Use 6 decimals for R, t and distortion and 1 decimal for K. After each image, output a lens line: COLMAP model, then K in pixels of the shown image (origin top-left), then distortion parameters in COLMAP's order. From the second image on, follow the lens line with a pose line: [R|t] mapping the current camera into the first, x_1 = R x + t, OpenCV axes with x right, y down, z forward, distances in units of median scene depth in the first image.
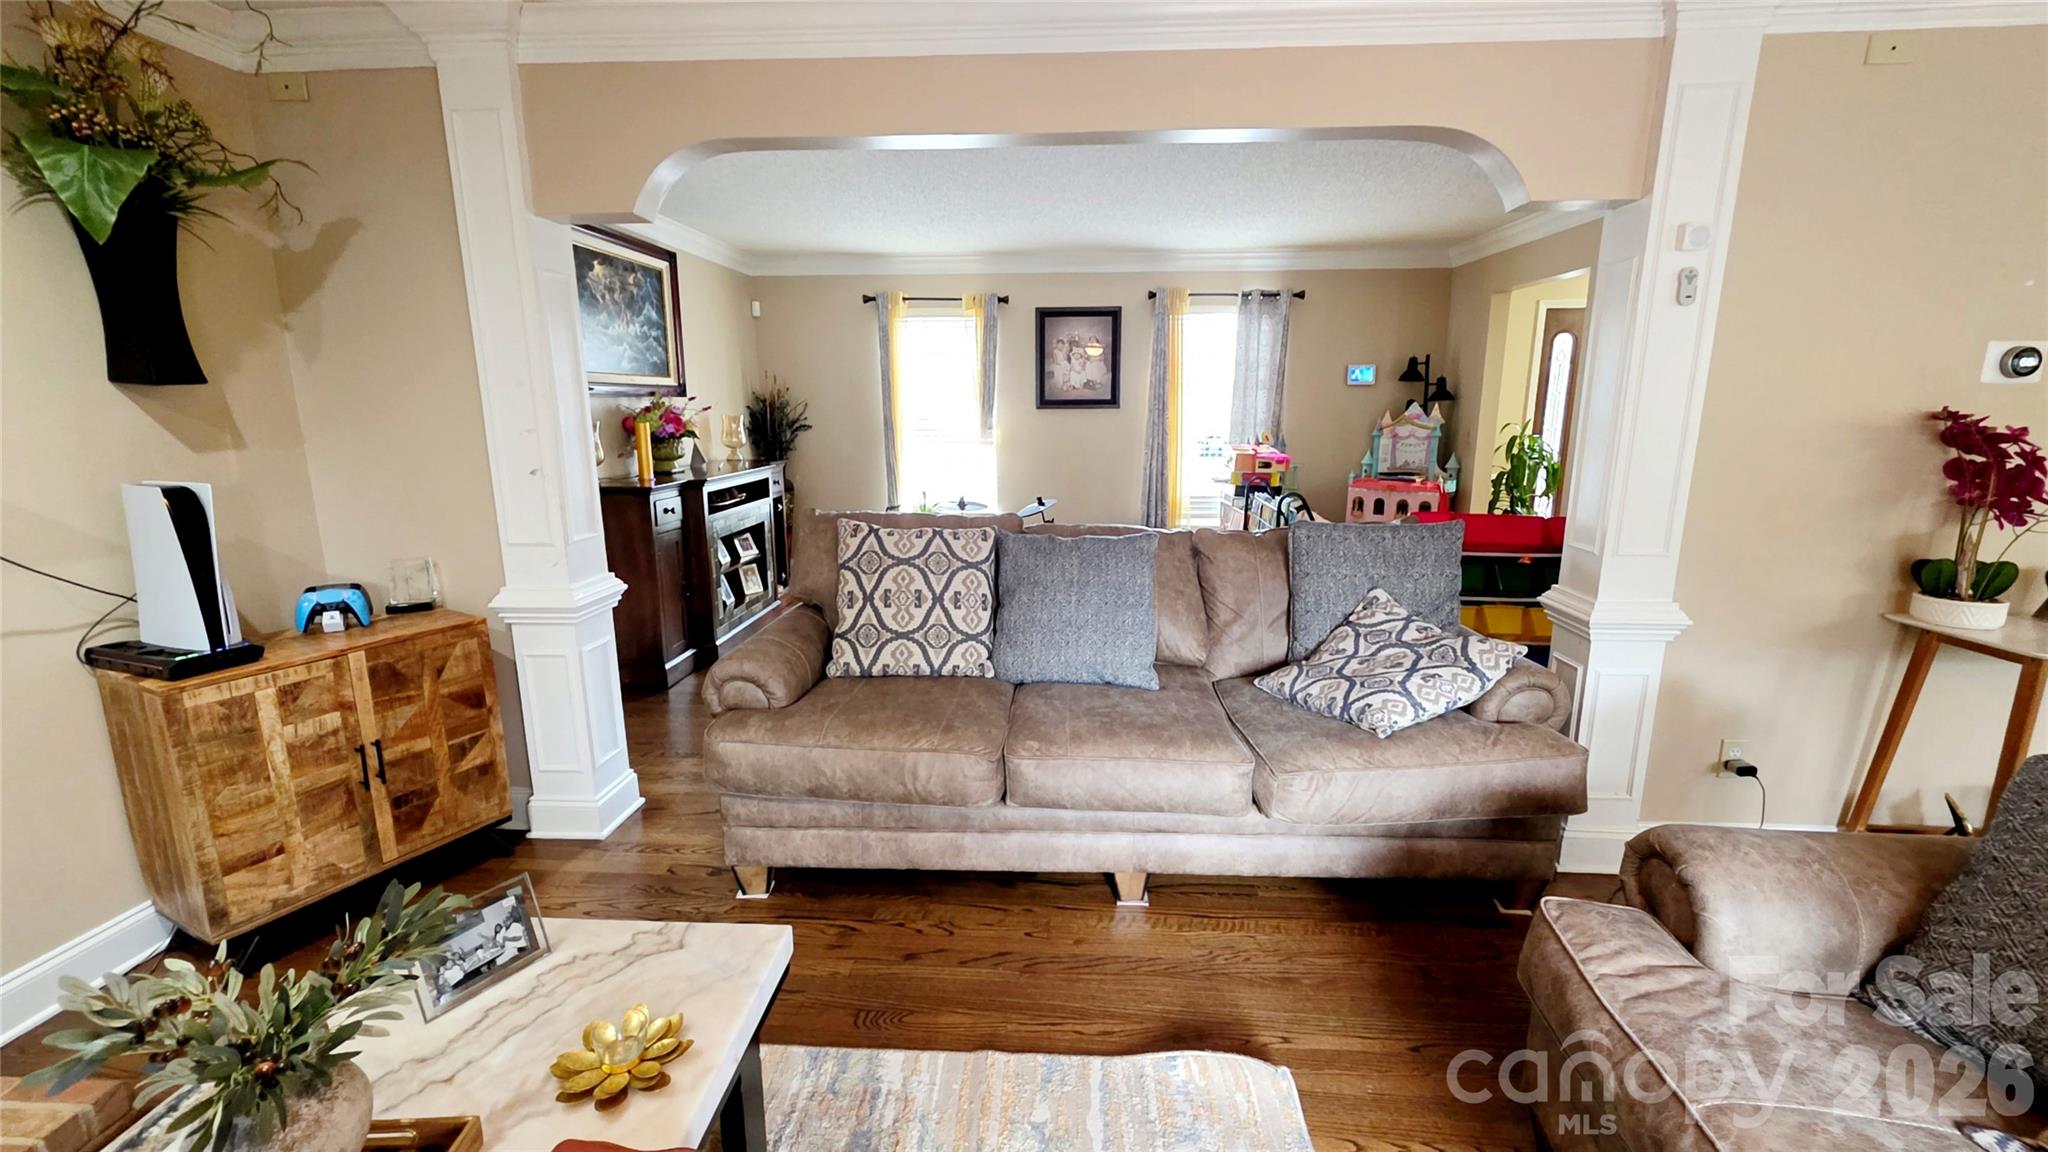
lens RADIAL K [[820.8, 0, 1026.7], [0, 820.8, 567.0], [0, 0, 1]] dist [0.001583, -0.000350]
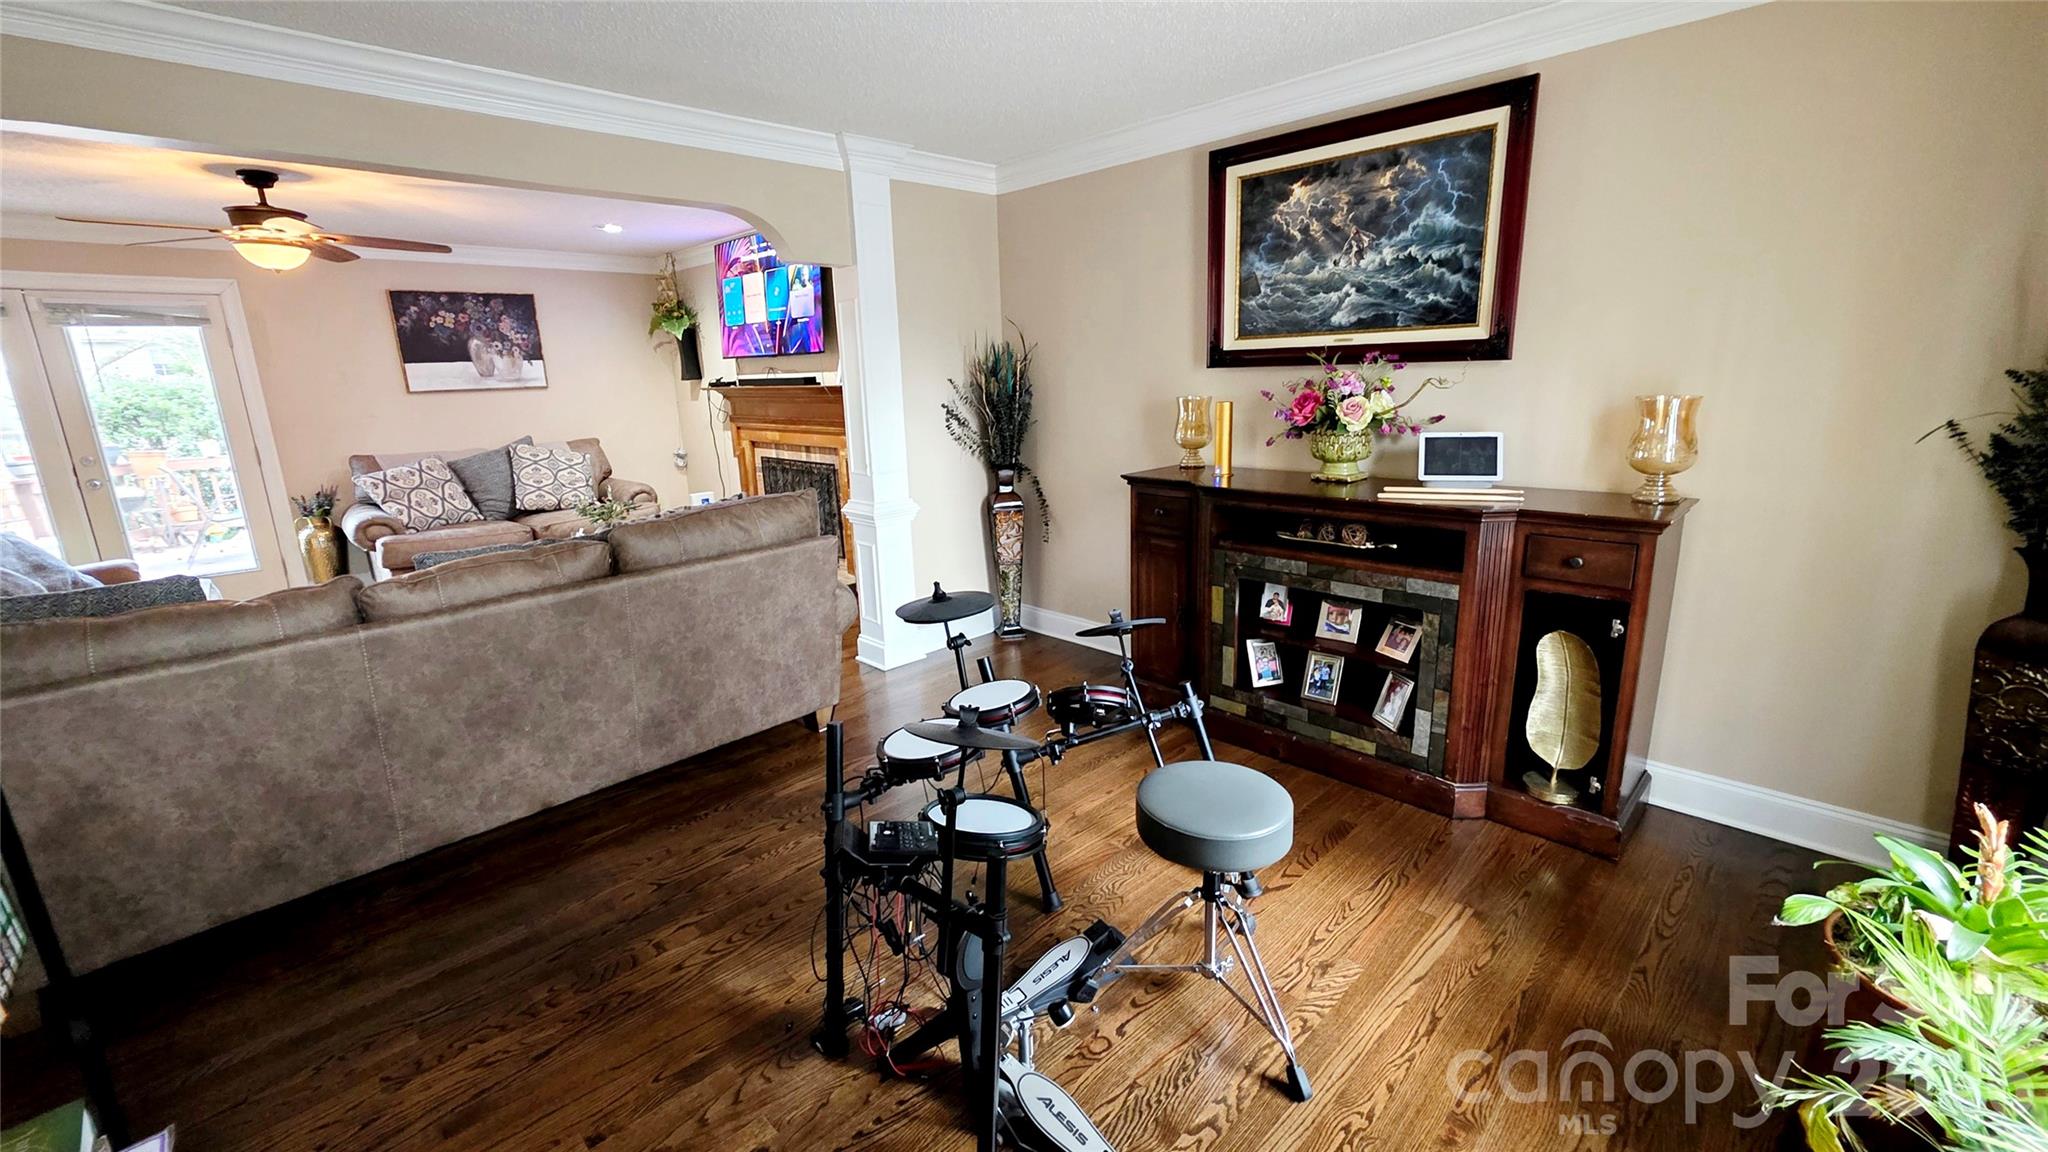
lens RADIAL K [[810.9, 0, 1021.3], [0, 810.9, 569.1], [0, 0, 1]] dist [0.001492, -0.000080]
pose [[-0.661236, 0.200305, -0.722942, 0.413986], [-0.117942, 0.923951, 0.363874, -0.482803], [0.740849, 0.325872, -0.587325, 2.293159]]
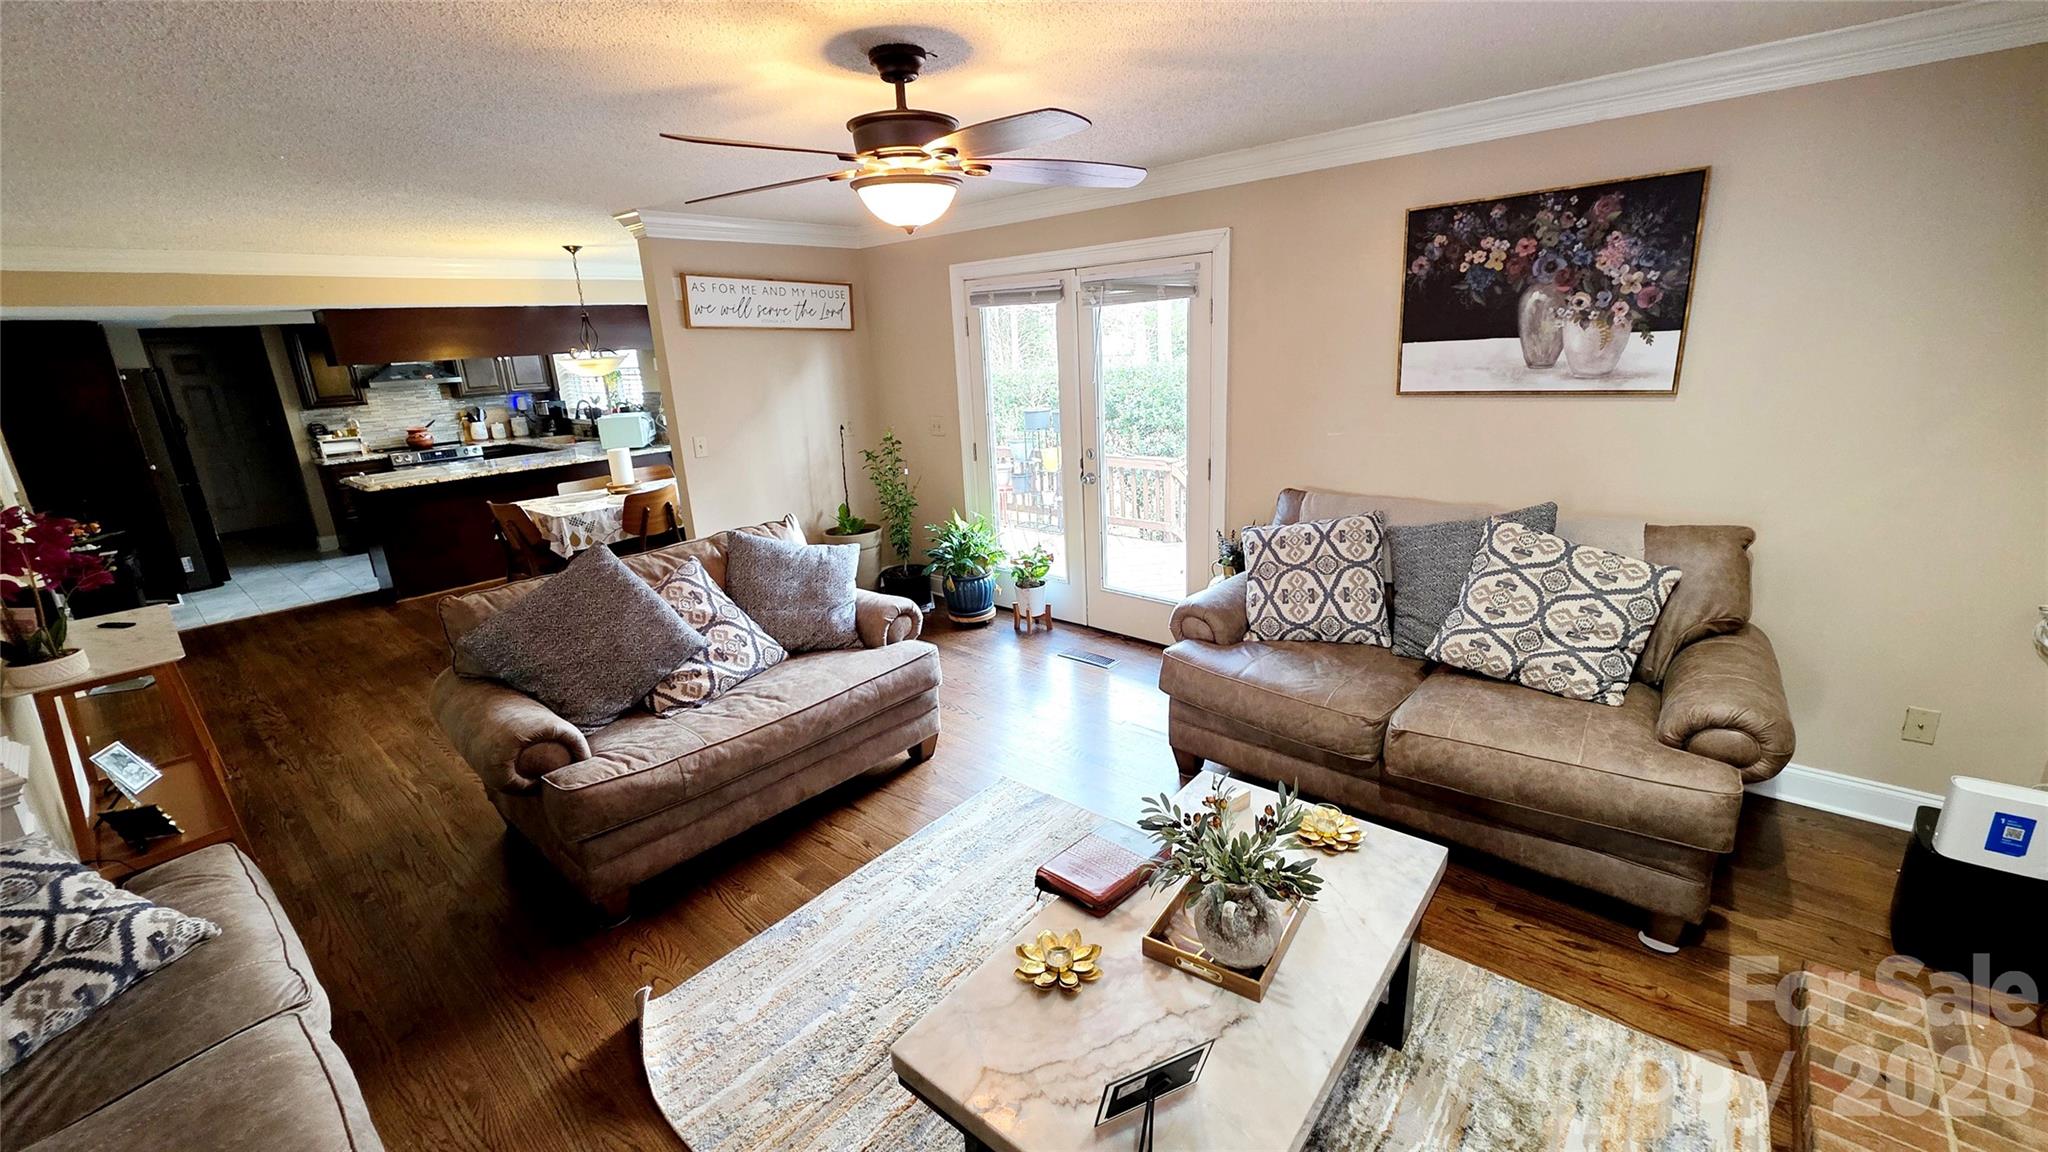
lens RADIAL K [[820.8, 0, 1026.7], [0, 820.8, 567.0], [0, 0, 1]] dist [0.001583, -0.000350]
pose [[-0.791308, -0.126005, 0.598293, -0.594528], [0.168738, 0.895525, 0.411780, -0.294723], [-0.587673, 0.426799, -0.687374, 0.829418]]
